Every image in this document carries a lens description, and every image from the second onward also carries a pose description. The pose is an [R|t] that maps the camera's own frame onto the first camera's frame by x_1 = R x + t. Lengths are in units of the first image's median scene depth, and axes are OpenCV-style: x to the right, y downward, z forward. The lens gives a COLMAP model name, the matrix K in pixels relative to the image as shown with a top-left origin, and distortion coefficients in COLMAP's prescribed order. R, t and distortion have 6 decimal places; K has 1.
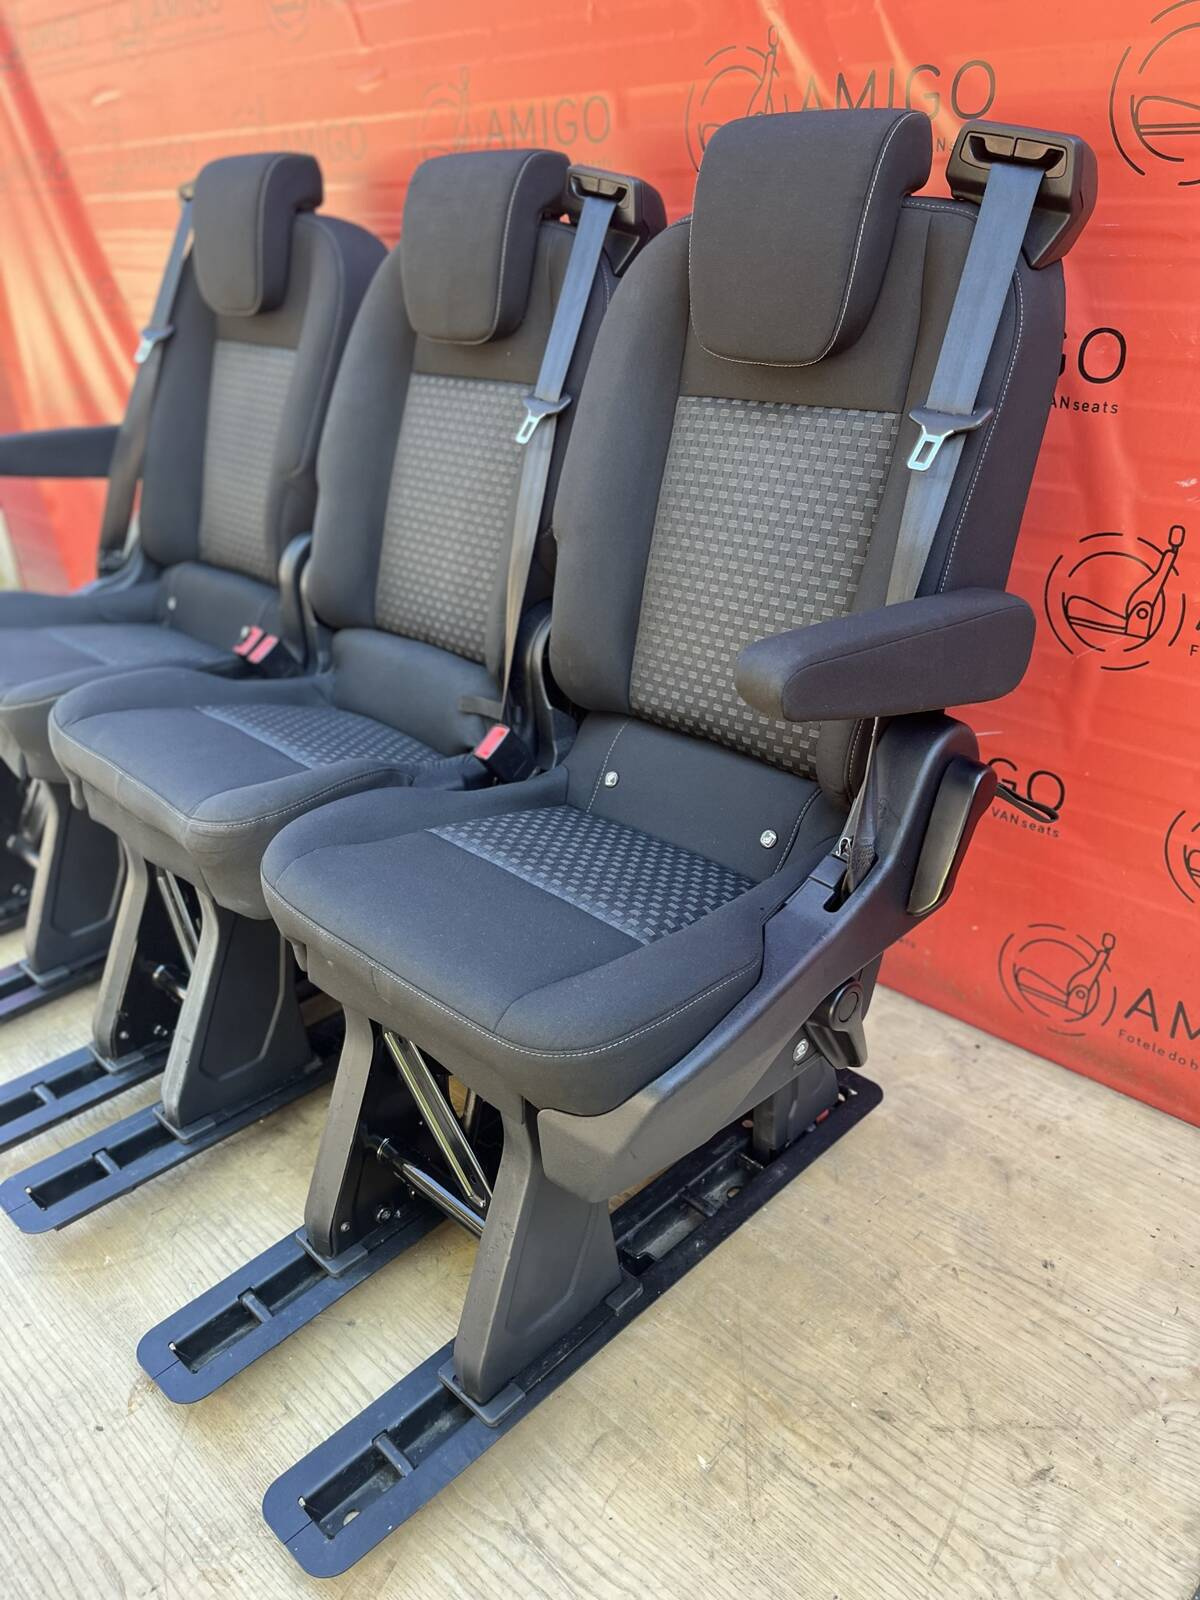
lens RADIAL K [[1199.7, 0, 600.4], [0, 1199.7, 796.5], [0, 0, 1]] dist [0.085524, -0.127820]
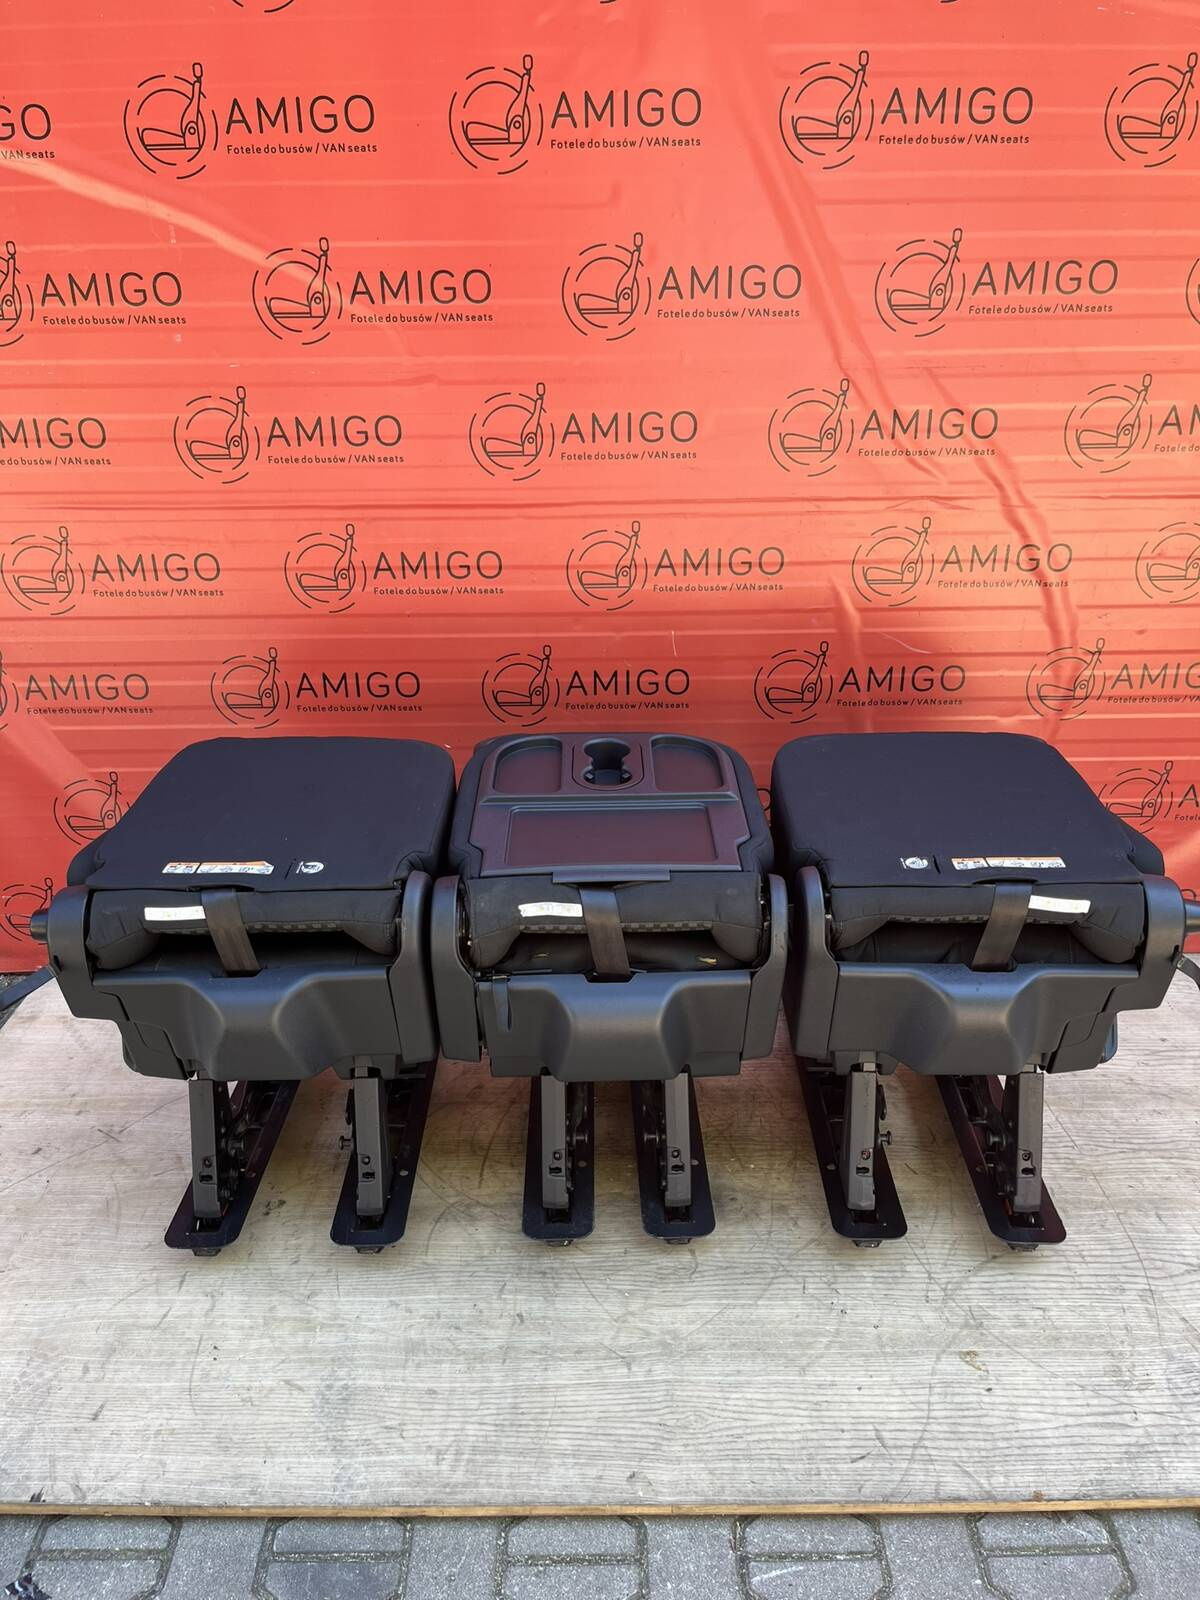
lens RADIAL K [[1199.7, 0, 600.4], [0, 1199.7, 796.5], [0, 0, 1]] dist [0.085524, -0.127820]
pose [[0.716140, -0.256769, 0.649009, -1.213674], [0.302679, 0.952135, 0.042709, -0.269544], [-0.628910, 0.165856, 0.759581, 0.085845]]
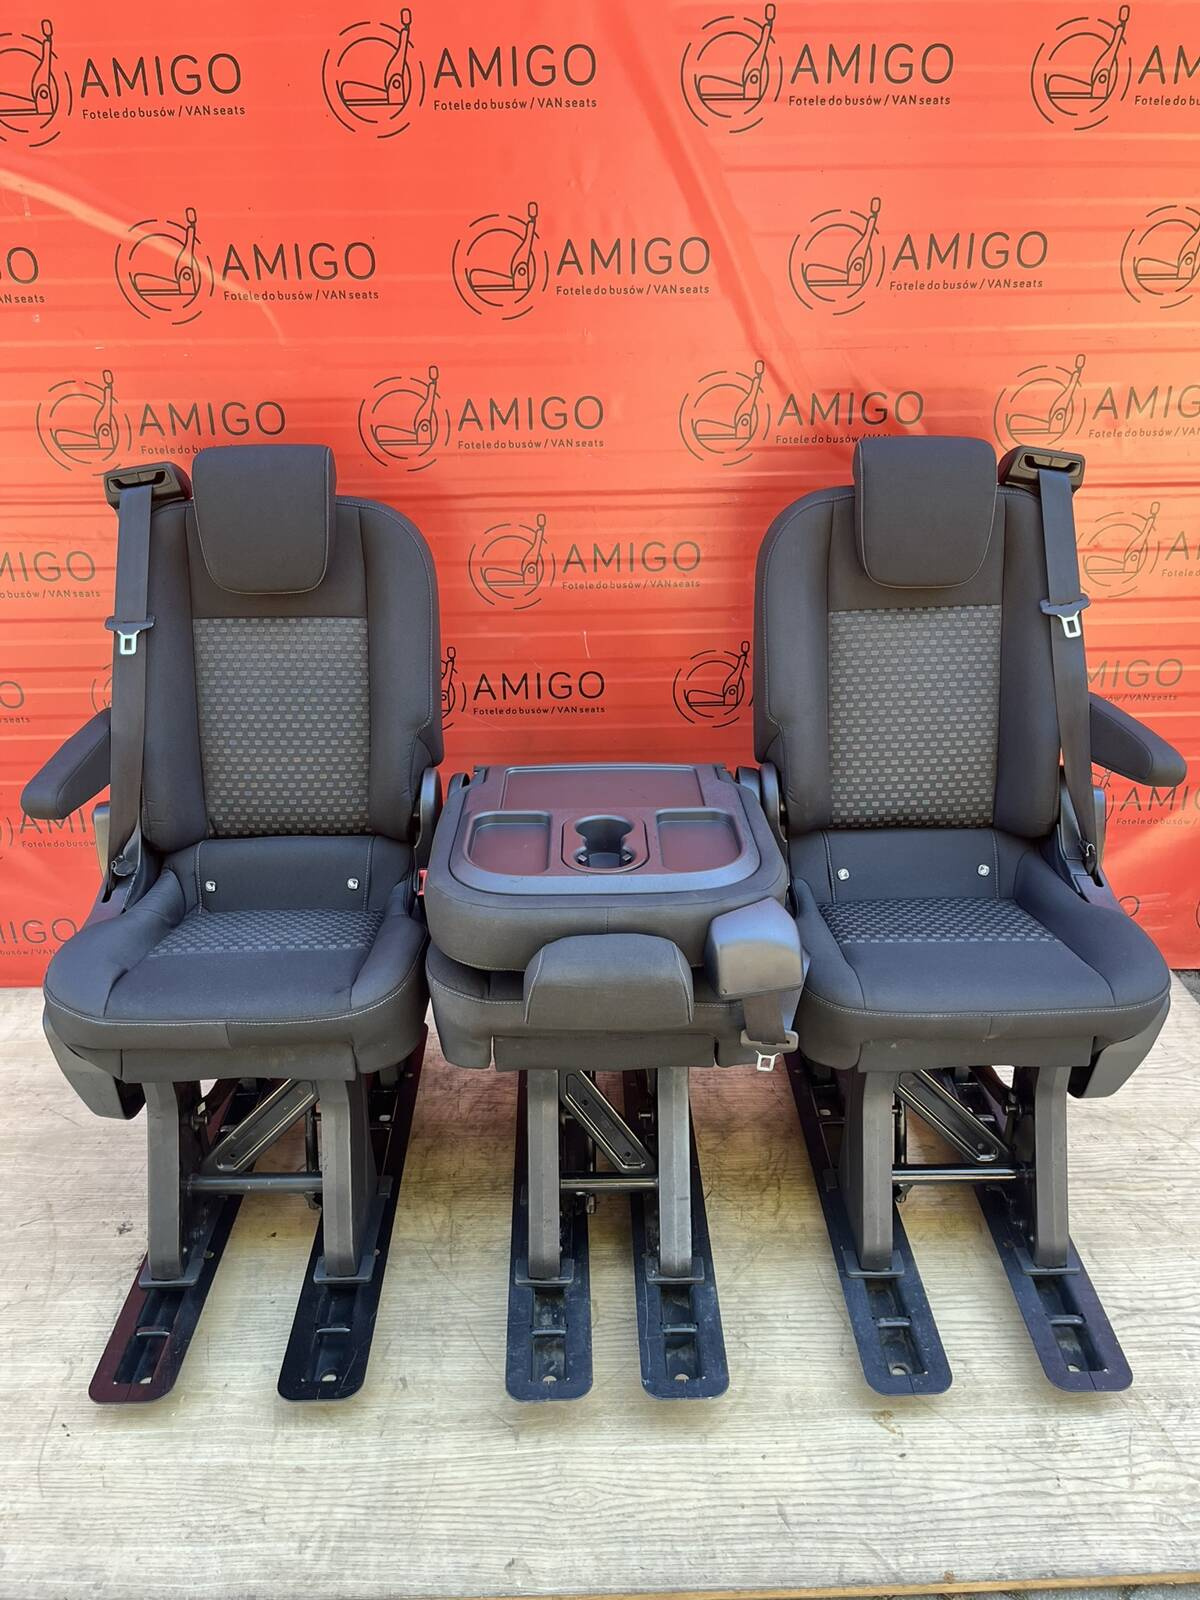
lens RADIAL K [[1198.7, 0, 600.0], [0, 1198.7, 800.0], [0, 0, 1]] dist [0.086271, -0.128458]
pose [[0.701352, -0.274347, 0.657905, -1.077174], [0.311509, 0.948133, 0.063291, -0.270624], [-0.641145, 0.160554, 0.750437, 0.098934]]
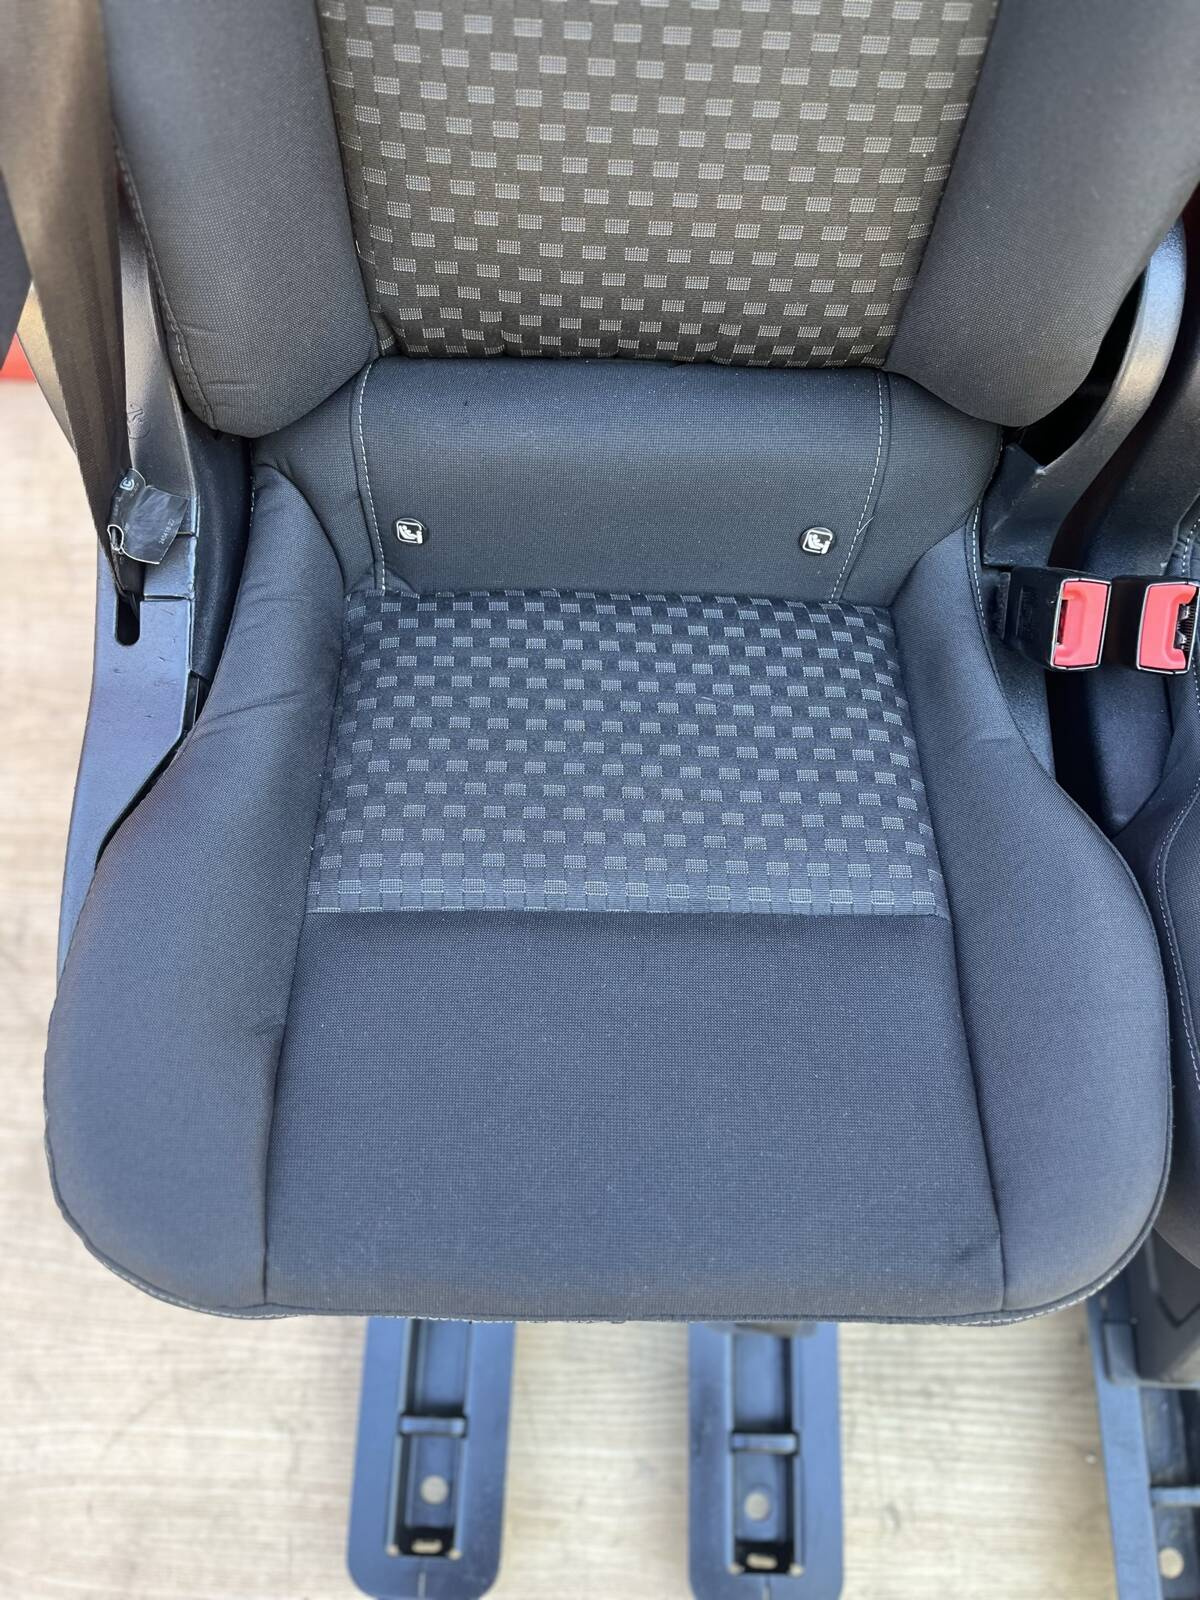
lens RADIAL K [[1199.7, 0, 600.4], [0, 1199.7, 796.5], [0, 0, 1]] dist [0.085524, -0.127820]
pose [[0.731527, -0.632695, 0.254098, -0.638642], [0.270840, 0.611669, 0.743308, -0.494304], [-0.625711, -0.474930, 0.618812, 1.049489]]
